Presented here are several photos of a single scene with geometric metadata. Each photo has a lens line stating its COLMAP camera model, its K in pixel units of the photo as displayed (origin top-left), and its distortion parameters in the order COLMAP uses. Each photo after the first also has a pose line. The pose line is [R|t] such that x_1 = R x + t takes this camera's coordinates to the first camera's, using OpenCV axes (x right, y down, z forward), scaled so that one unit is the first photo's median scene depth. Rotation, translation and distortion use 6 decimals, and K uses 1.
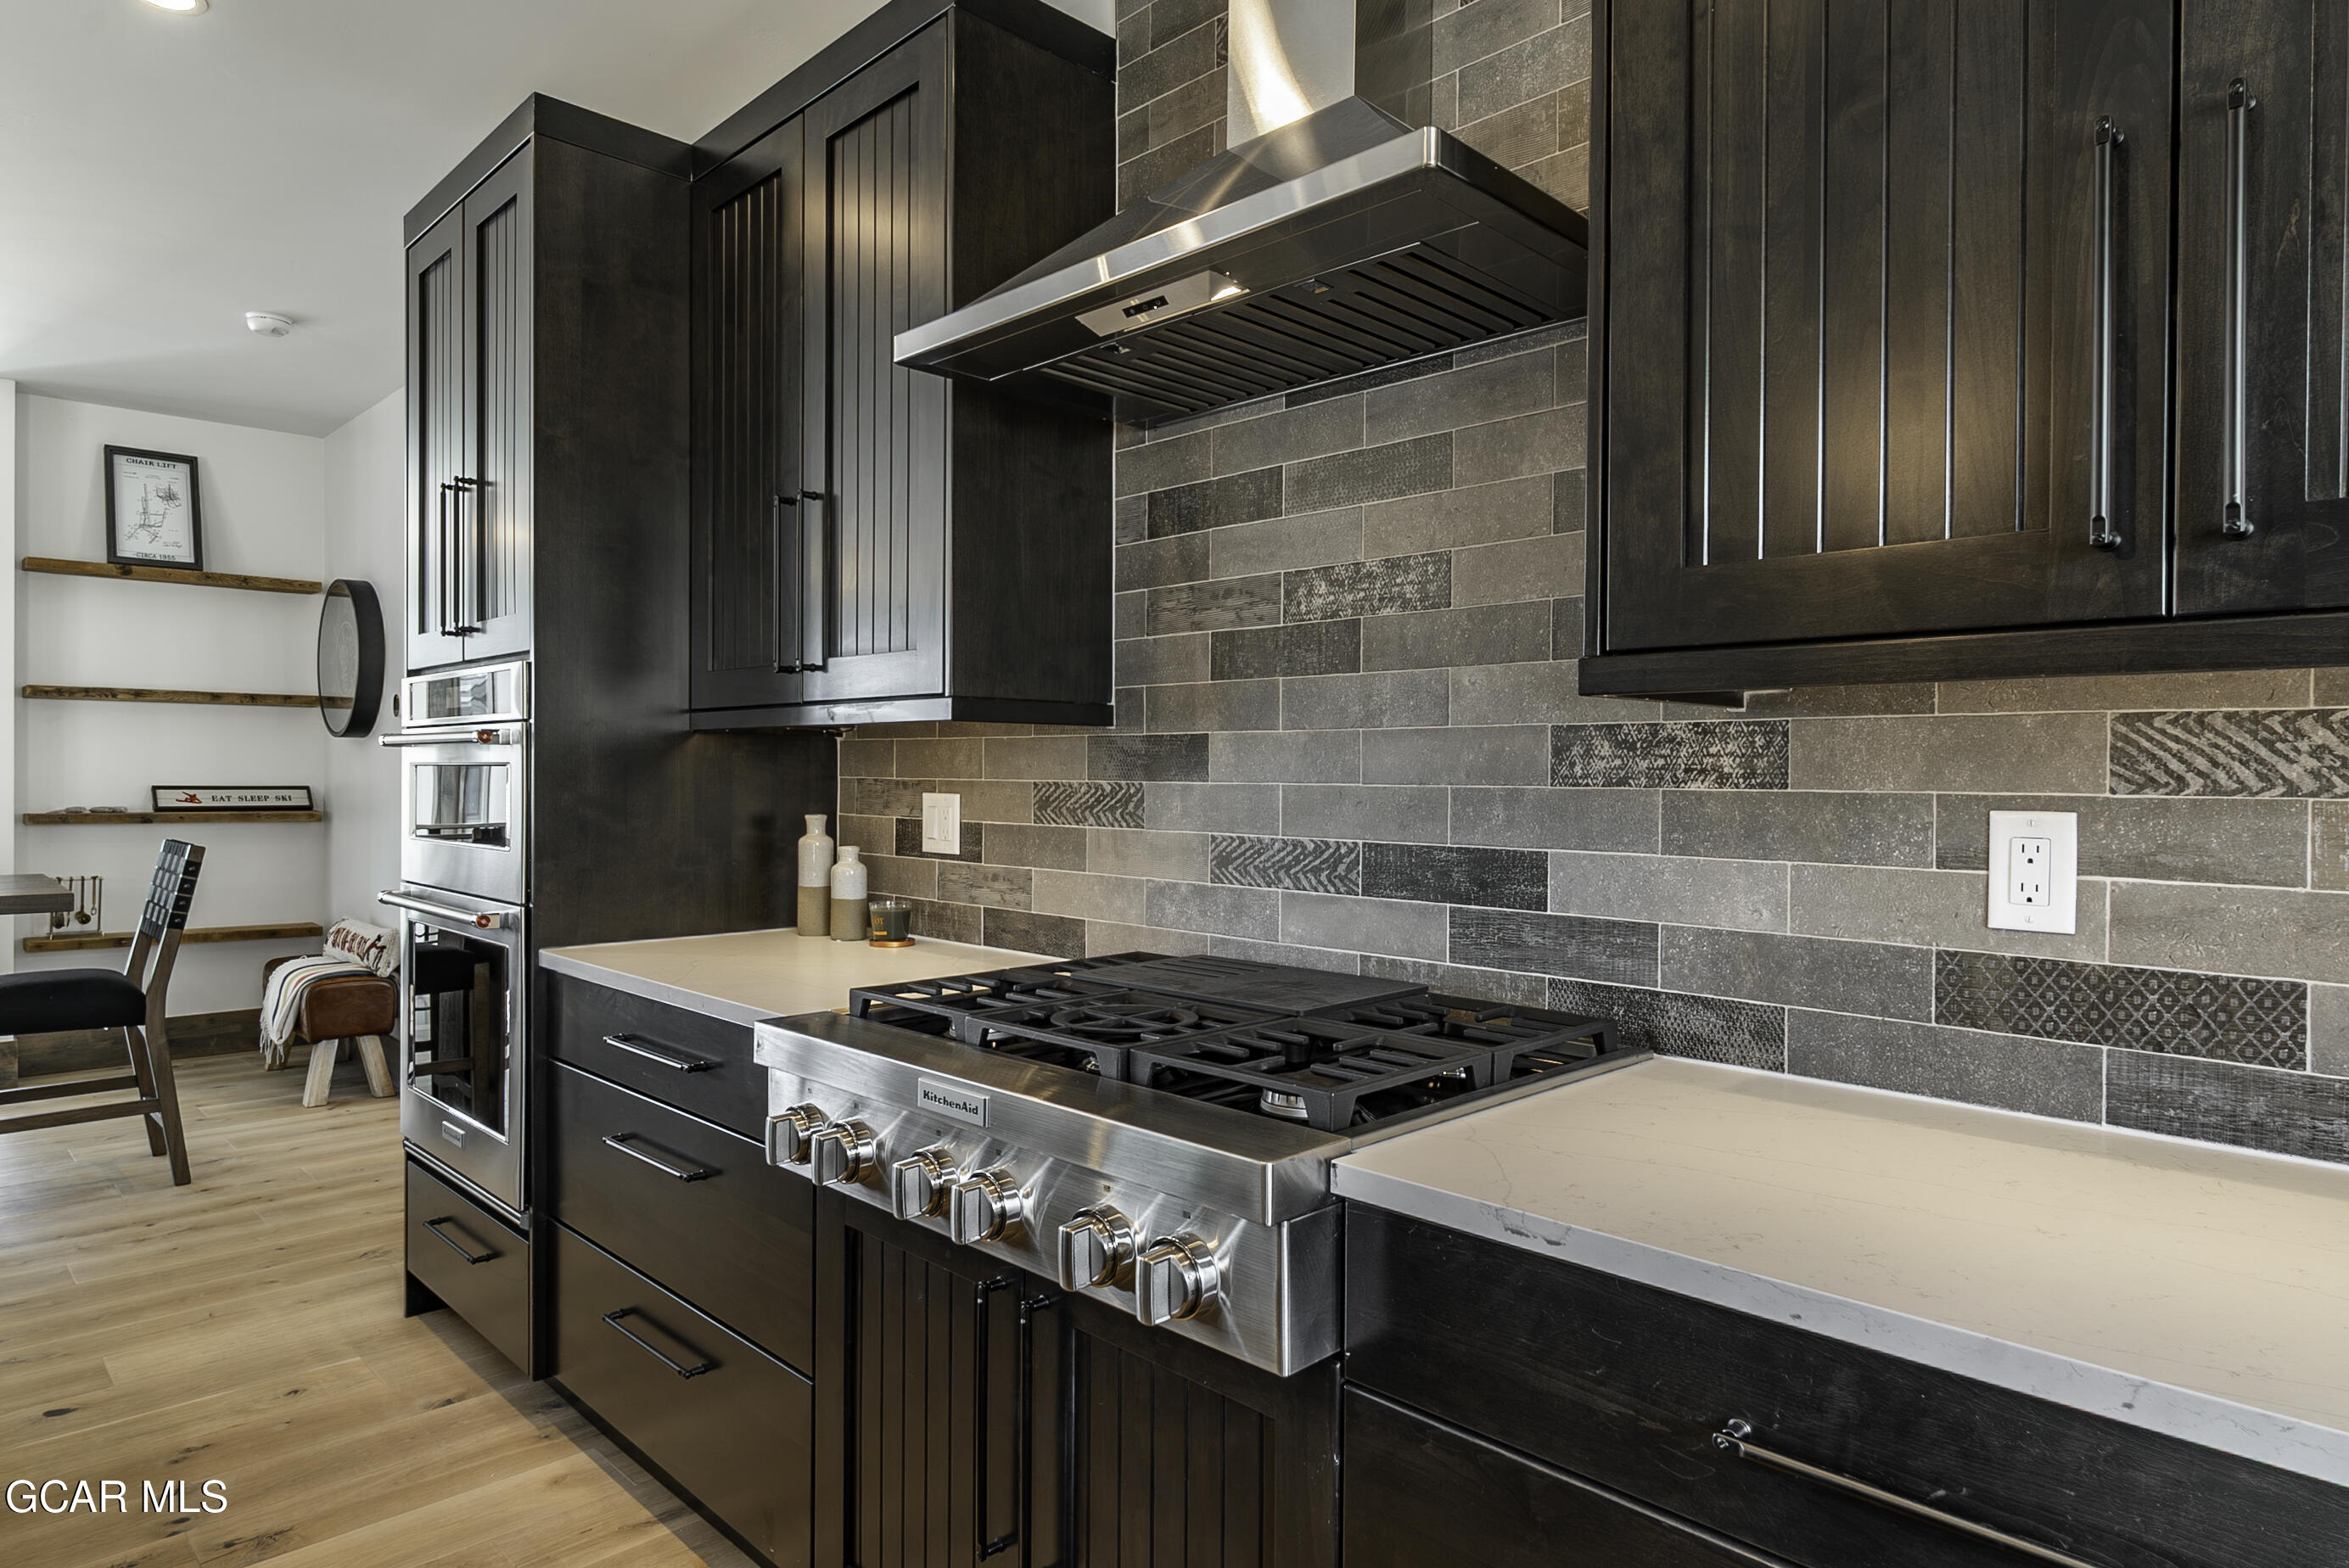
lens RADIAL K [[1358.5, 0, 1146.5], [0, 1358.5, 775.3], [0, 0, 1]] dist [0.002156, -0.001537]
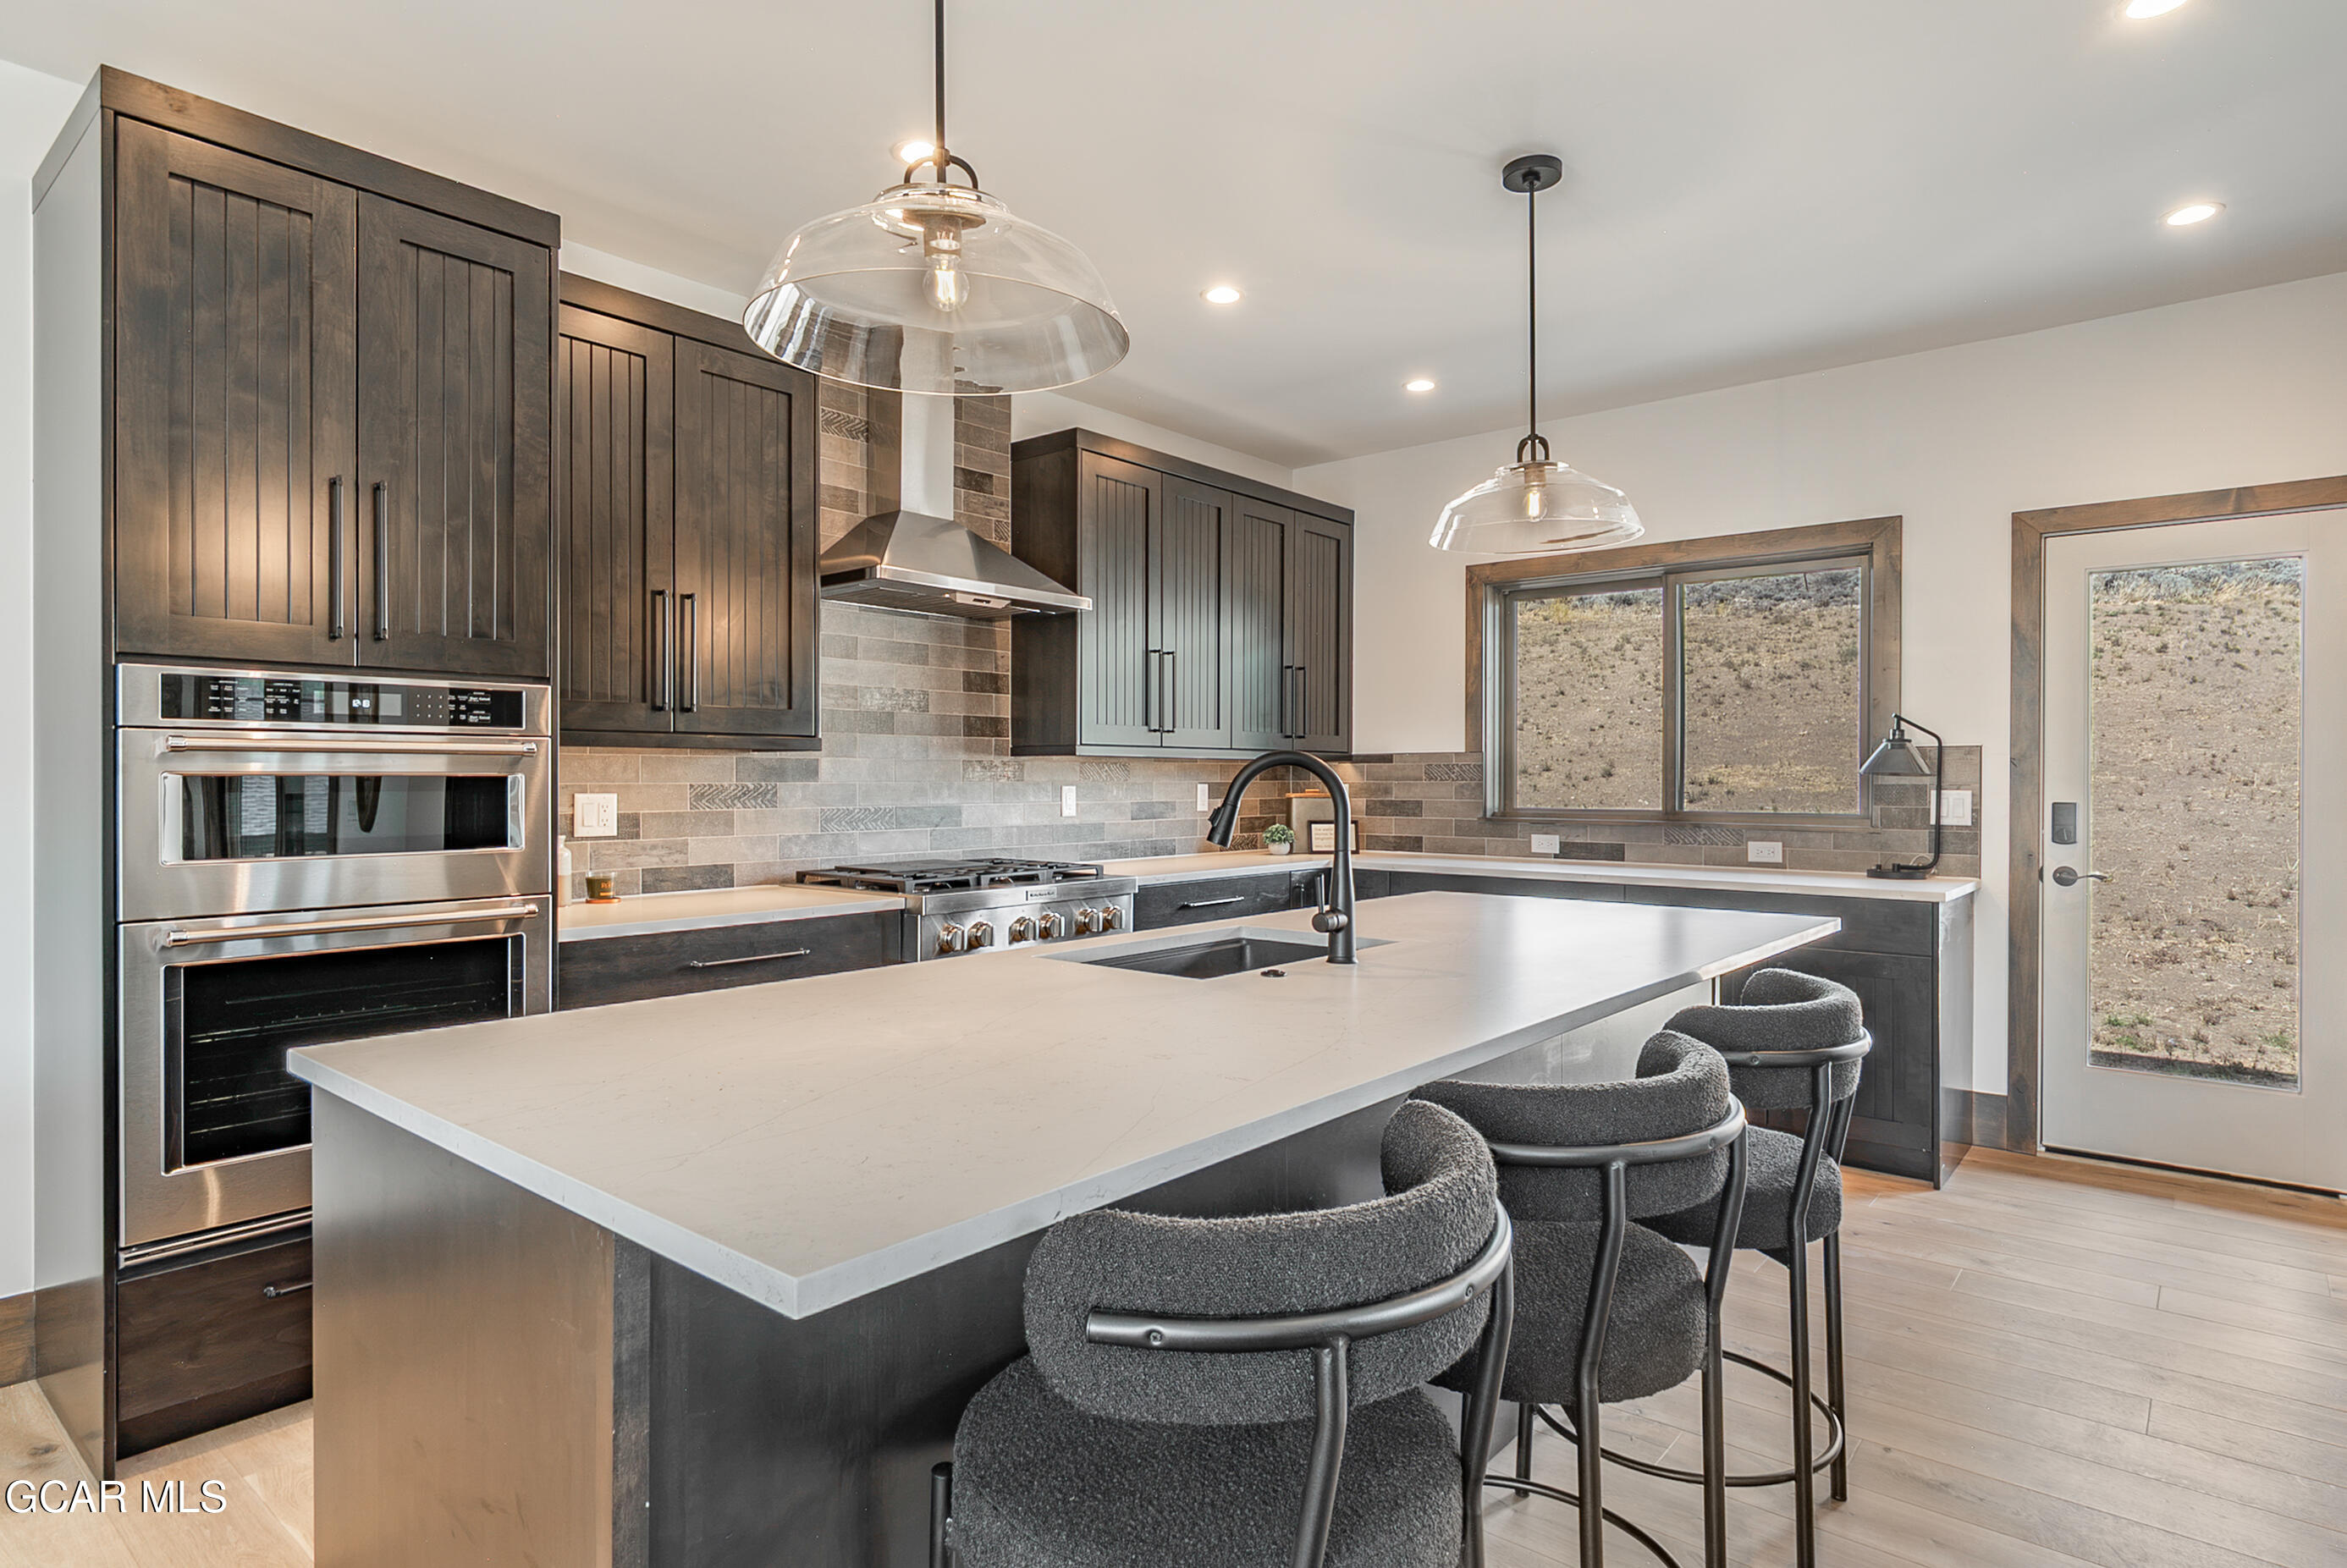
lens RADIAL K [[1275.6, 0, 1157.7], [0, 1275.6, 784.8], [0, 0, 1]] dist [-0.002139, -0.000880]
pose [[-0.090317, -0.007982, 0.995881, -1.635583], [0.006847, 0.999939, 0.008636, -0.003565], [-0.995890, 0.007598, -0.090257, 0.579779]]
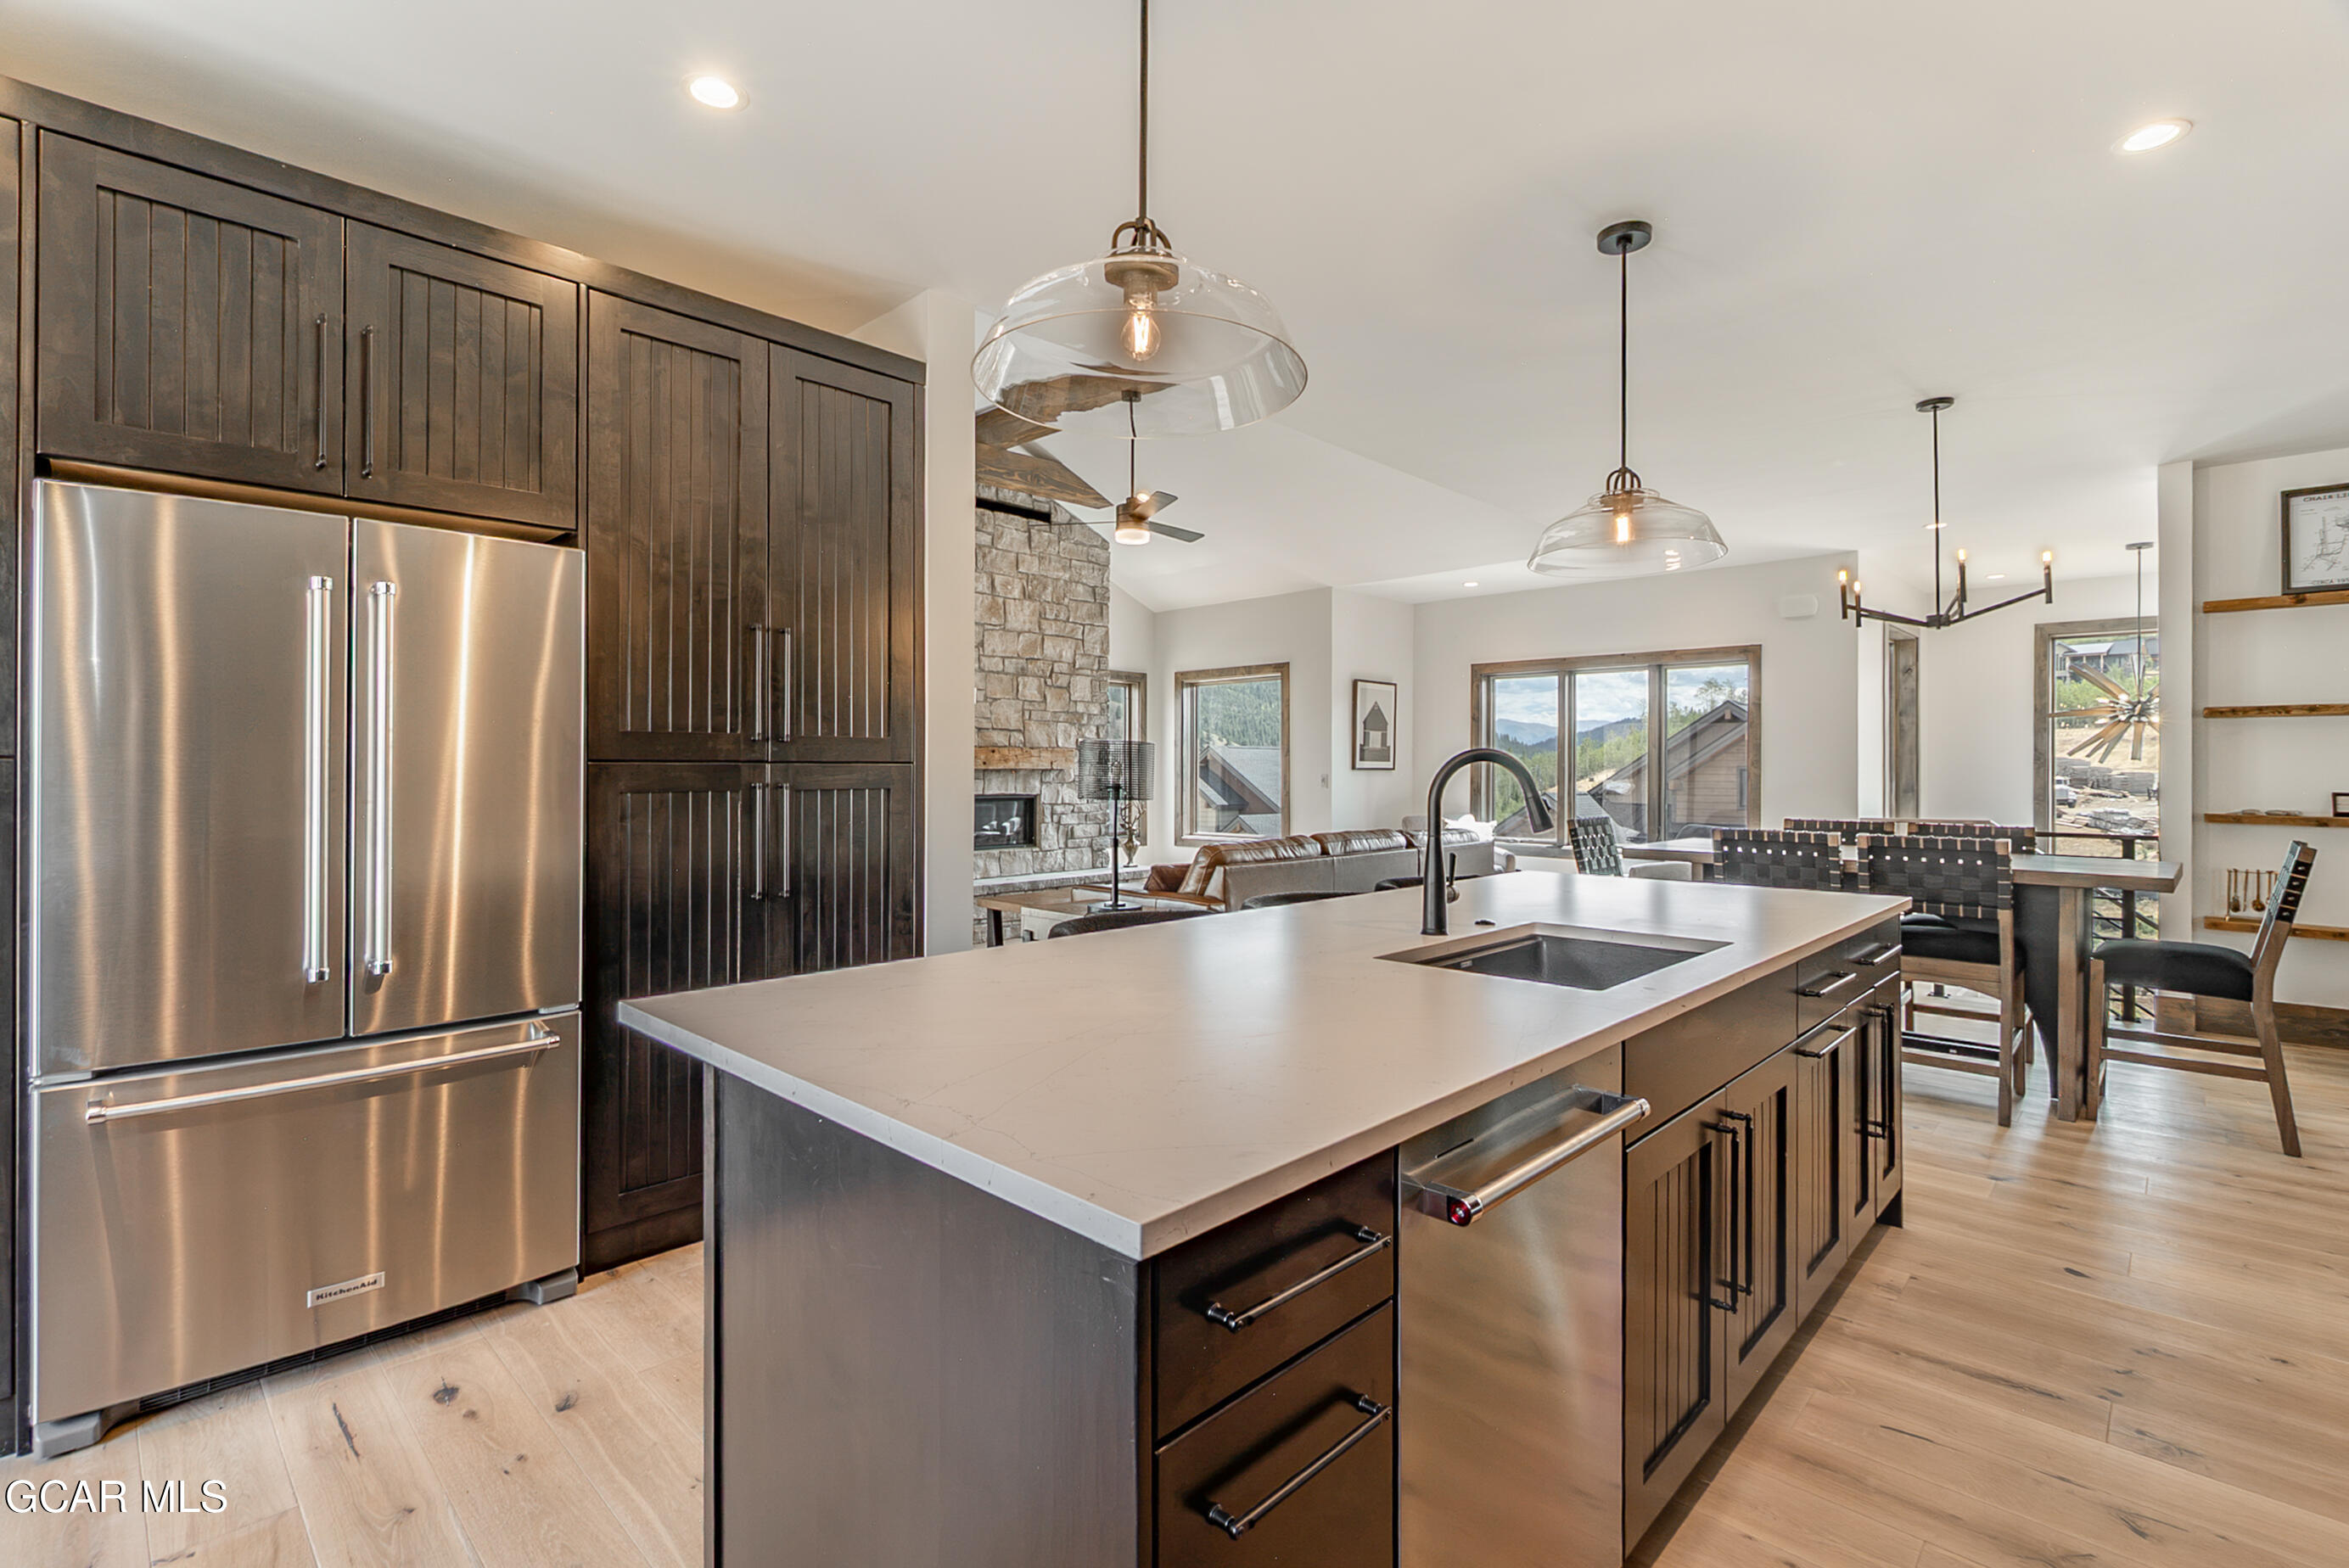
lens RADIAL K [[1063.7, 0, 1167.6], [0, 1063.7, 762.9], [0, 0, 1]] dist [-0.002933, -0.000280]
pose [[0.023917, -0.007077, -0.999689, 0.210436], [-0.009997, 0.999923, -0.007318, -0.001140], [0.999664, 0.010169, 0.023844, 0.115713]]
